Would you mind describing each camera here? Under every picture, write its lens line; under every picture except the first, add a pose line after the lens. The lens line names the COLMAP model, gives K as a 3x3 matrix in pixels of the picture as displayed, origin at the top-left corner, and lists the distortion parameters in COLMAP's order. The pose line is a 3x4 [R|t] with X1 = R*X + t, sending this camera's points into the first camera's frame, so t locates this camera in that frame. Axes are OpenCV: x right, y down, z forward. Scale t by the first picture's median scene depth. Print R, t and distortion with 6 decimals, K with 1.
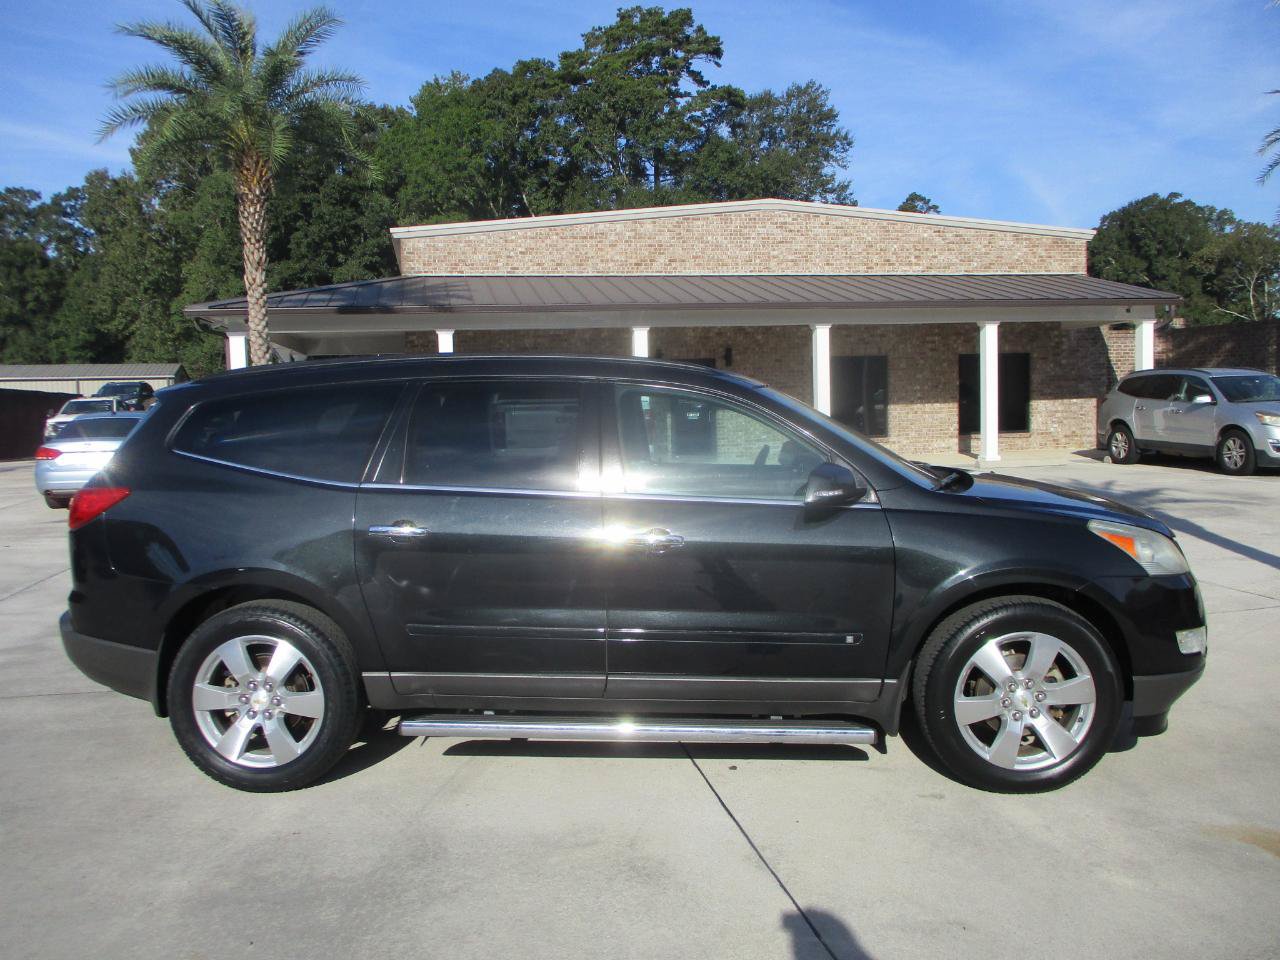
lens RADIAL K [[1060.2, 0, 646.2], [0, 1060.2, 455.3], [0, 0, 1]] dist [-0.039550, 0.006575]
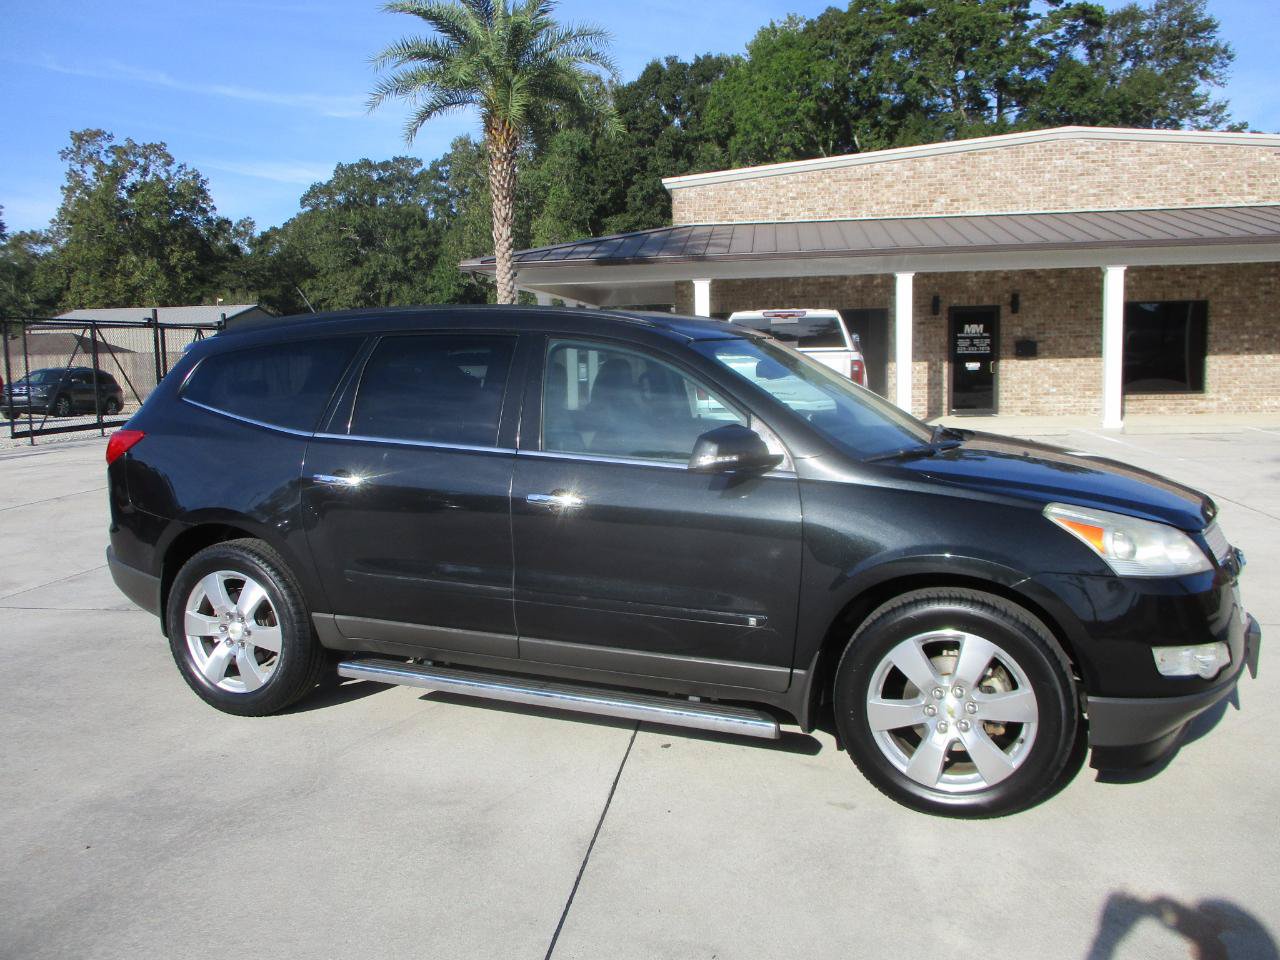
lens RADIAL K [[1060.2, 0, 643.6], [0, 1060.2, 463.1], [0, 0, 1]] dist [-0.039550, 0.006575]
pose [[0.945600, 0.036151, -0.323317, 0.073918], [-0.018103, 0.998114, 0.058658, -0.002298], [0.324828, -0.049614, 0.944471, 0.023298]]
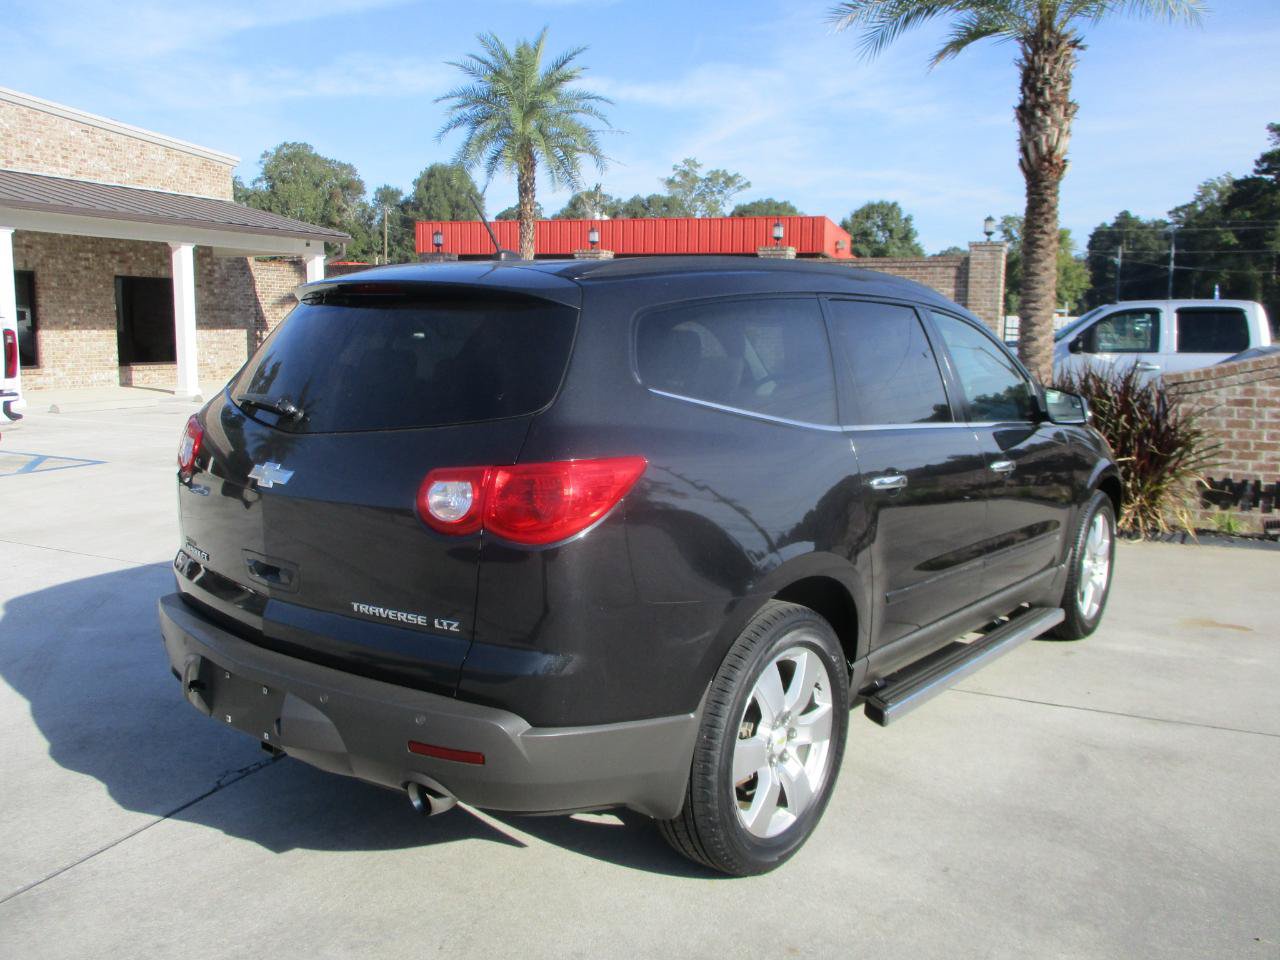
lens RADIAL K [[1060.2, 0, 627.6], [0, 1060.2, 475.8], [0, 0, 1]] dist [-0.039550, 0.006575]
pose [[0.575937, -0.078465, 0.813719, -0.197495], [0.009987, 0.995984, 0.088972, -0.001772], [-0.817433, -0.043115, 0.574408, 0.134442]]
